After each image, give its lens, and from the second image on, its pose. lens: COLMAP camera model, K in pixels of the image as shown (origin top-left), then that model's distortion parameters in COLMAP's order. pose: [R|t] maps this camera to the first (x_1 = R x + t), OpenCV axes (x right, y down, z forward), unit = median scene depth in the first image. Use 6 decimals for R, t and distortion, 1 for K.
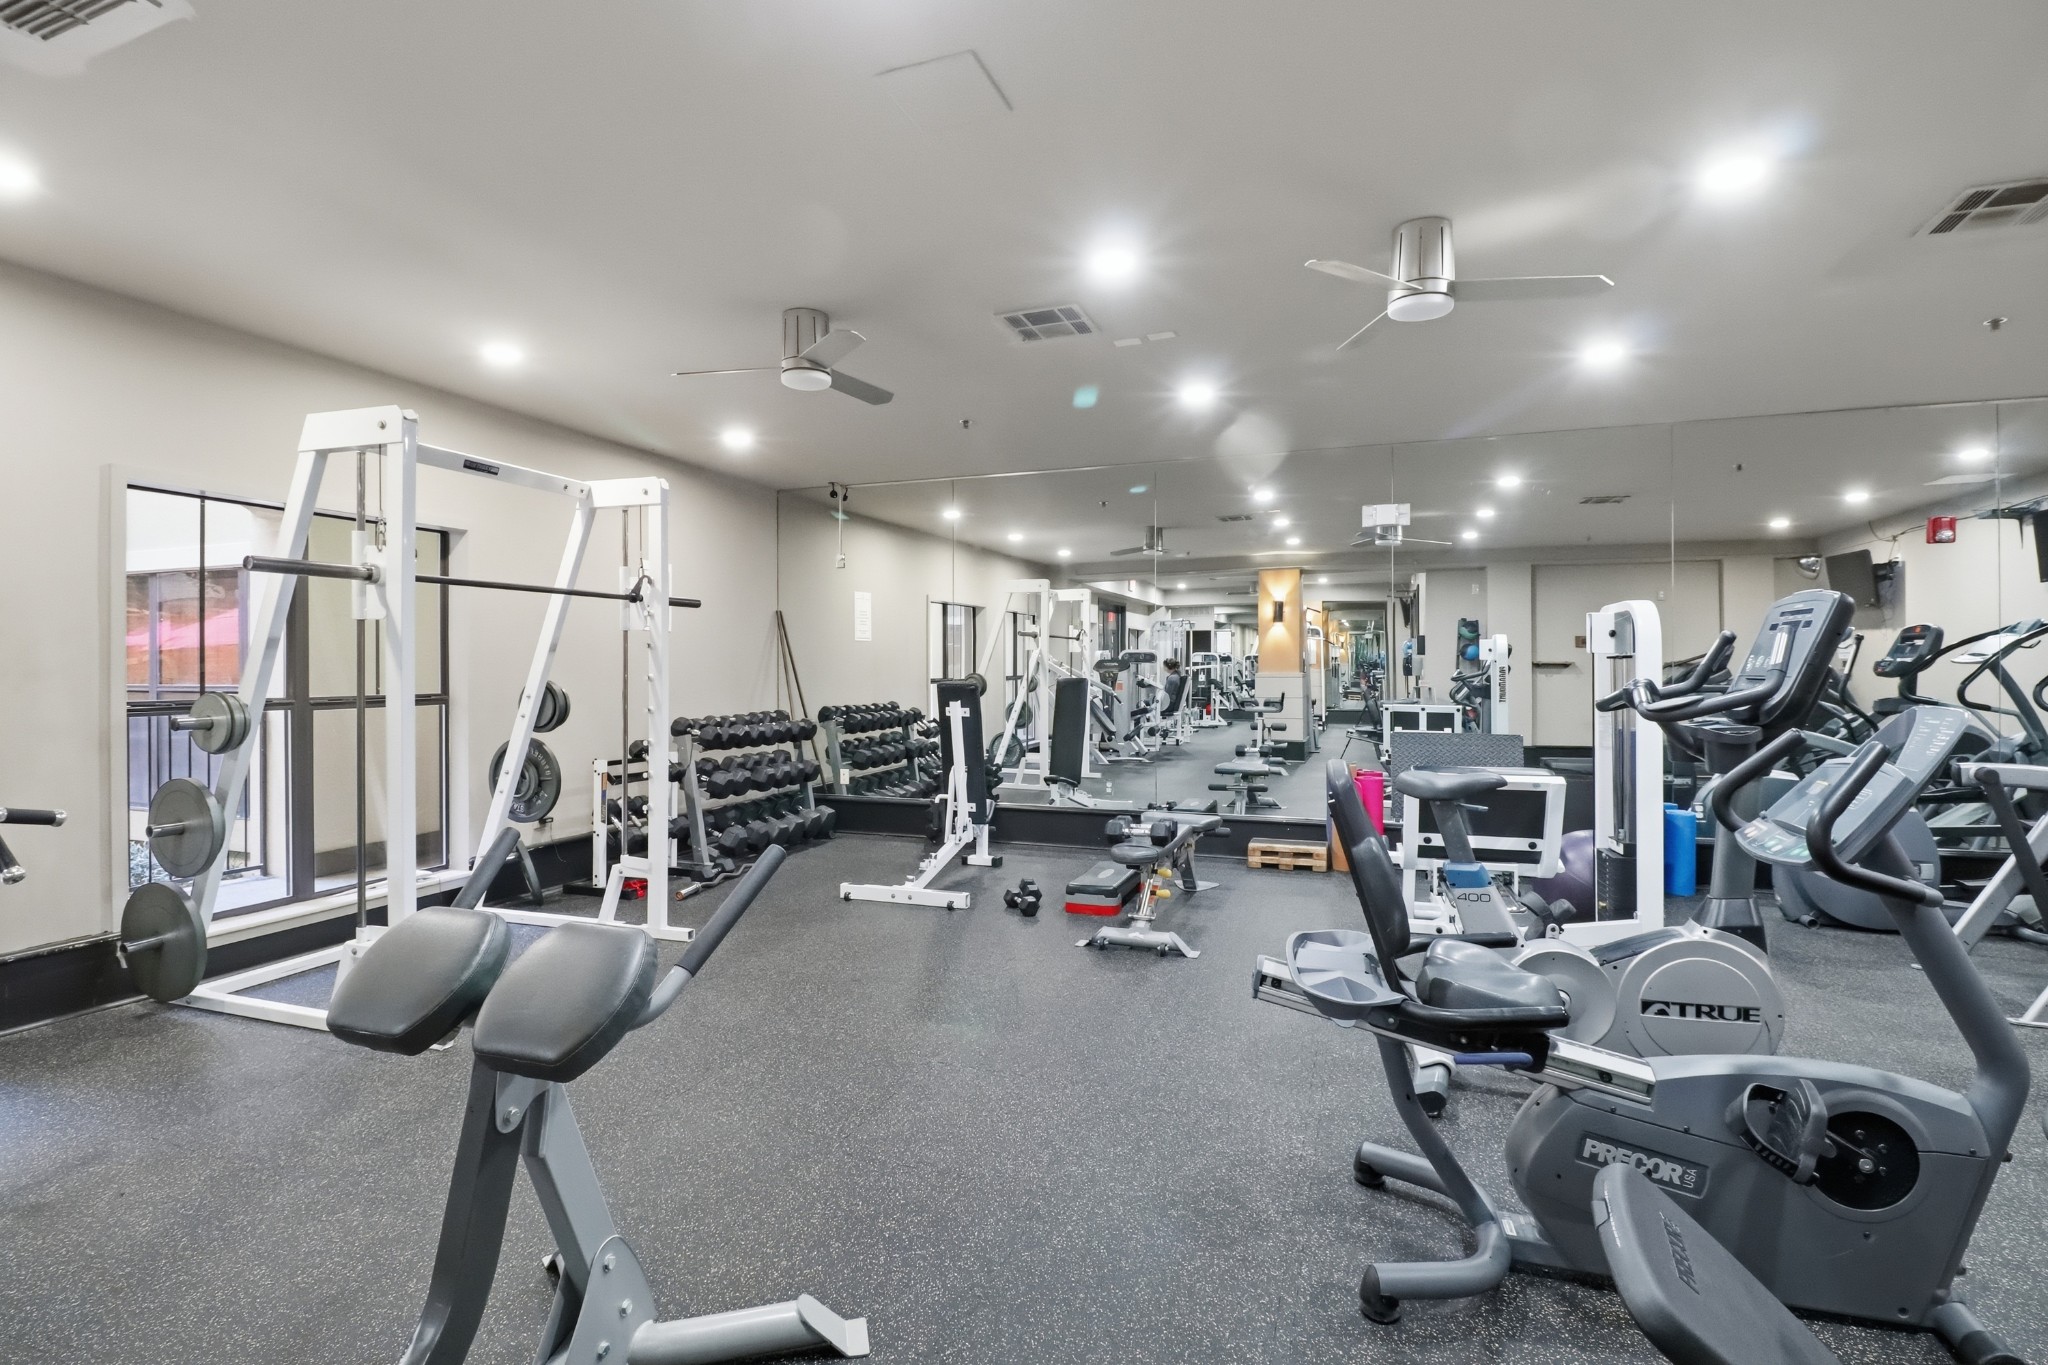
lens RADIAL K [[957.4, 0, 1025.3], [0, 957.4, 673.3], [0, 0, 1]] dist [0.004960, -0.015746]
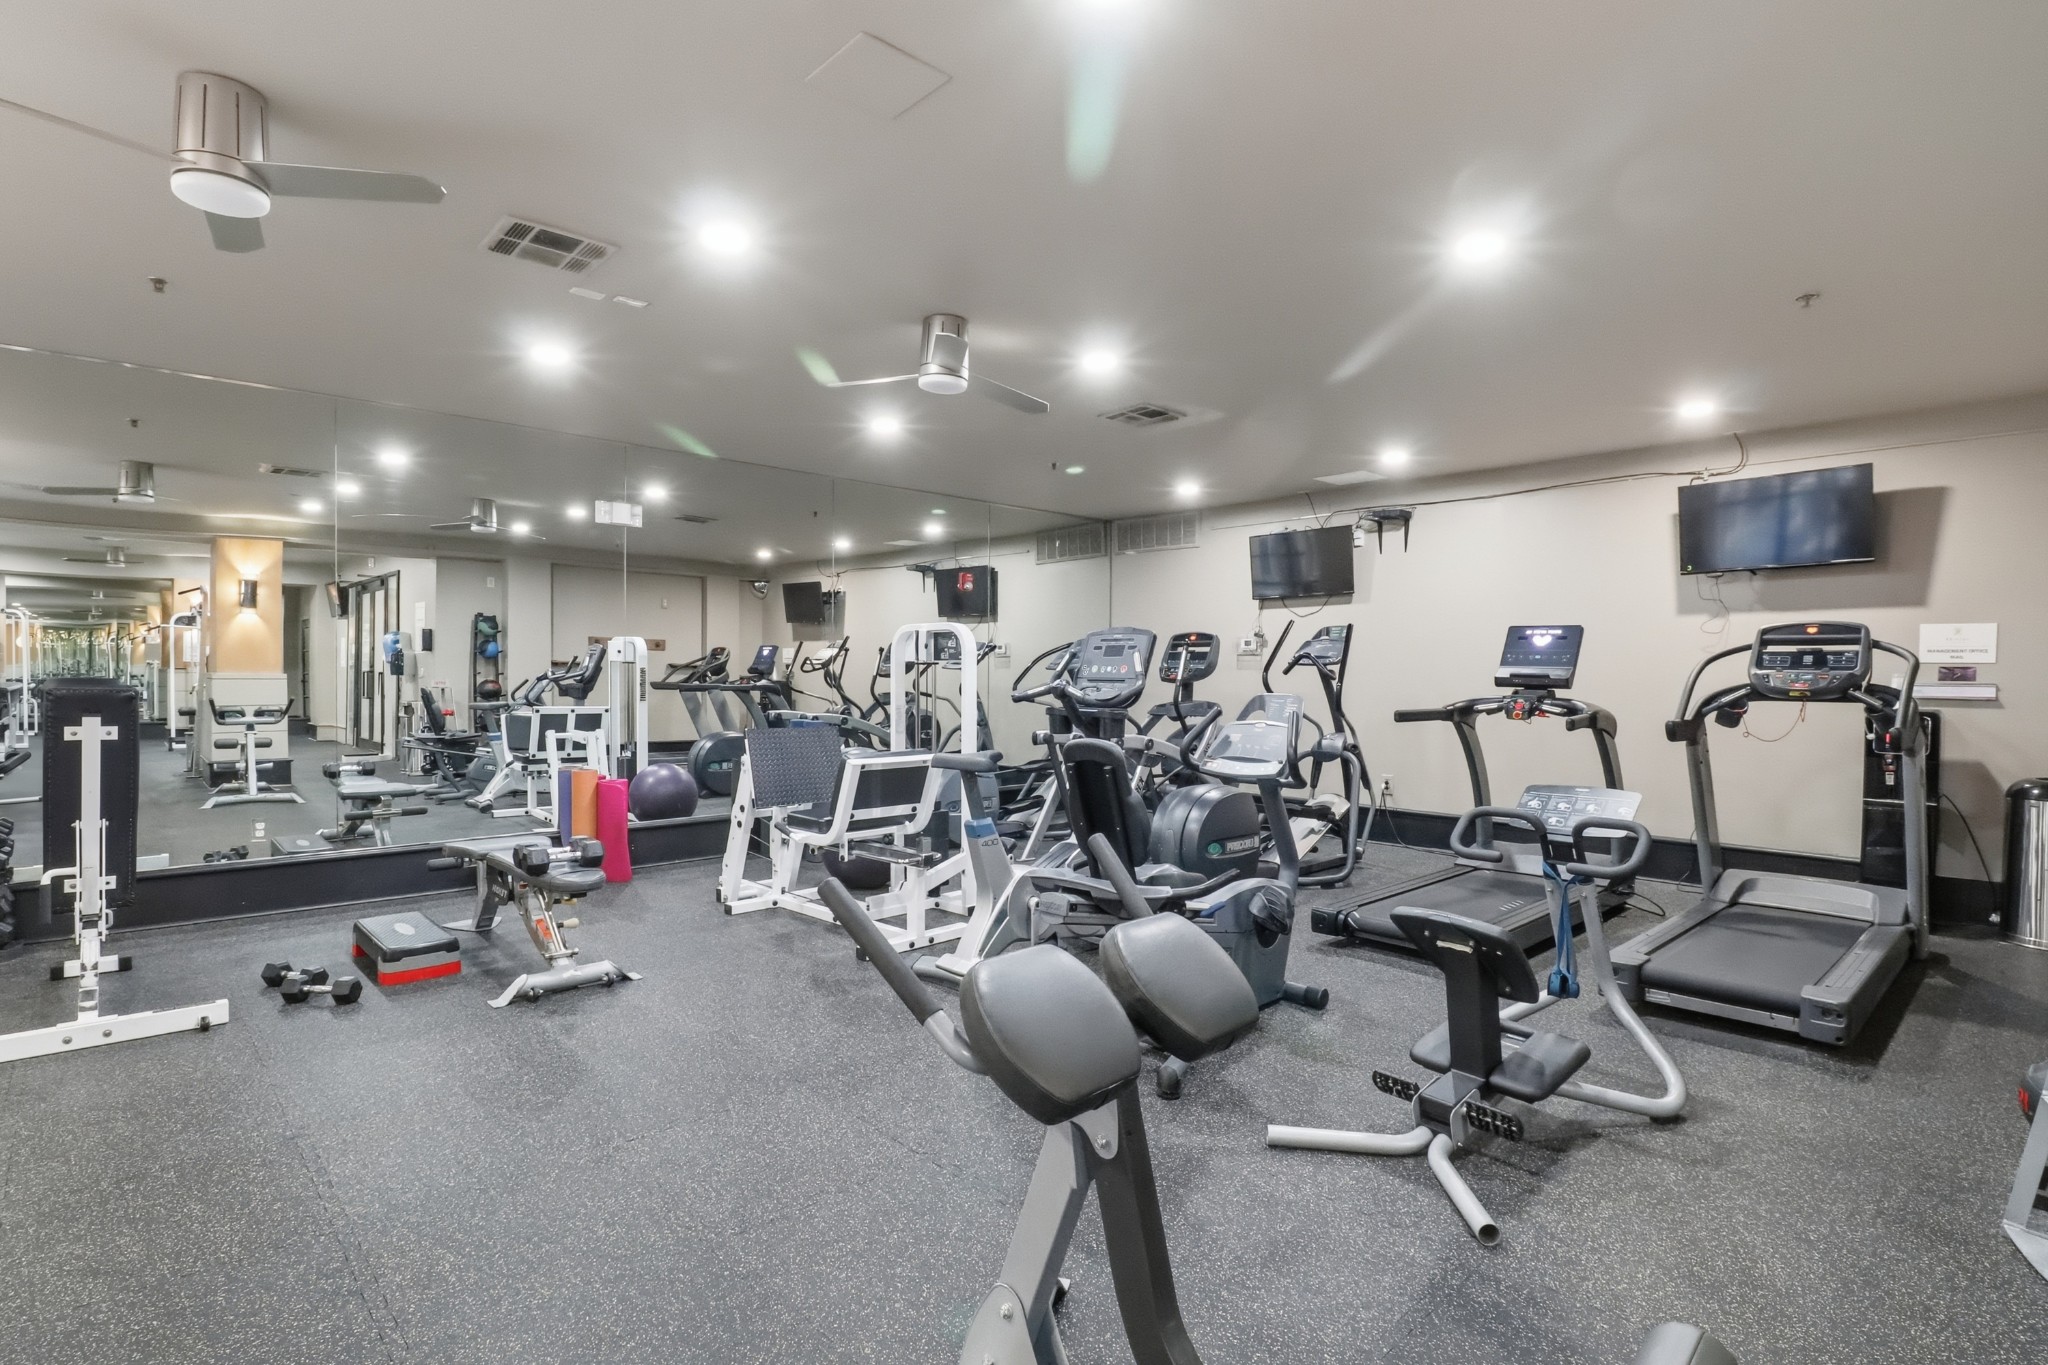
lens RADIAL K [[1018.7, 0, 1024.0], [0, 1018.7, 682.5], [0, 0, 1]] dist [0.001270, 0.000044]
pose [[0.458183, -0.003854, 0.888850, -0.240631], [-0.002574, 0.999981, 0.005663, 0.001302], [-0.888854, -0.004883, 0.458164, 0.098042]]
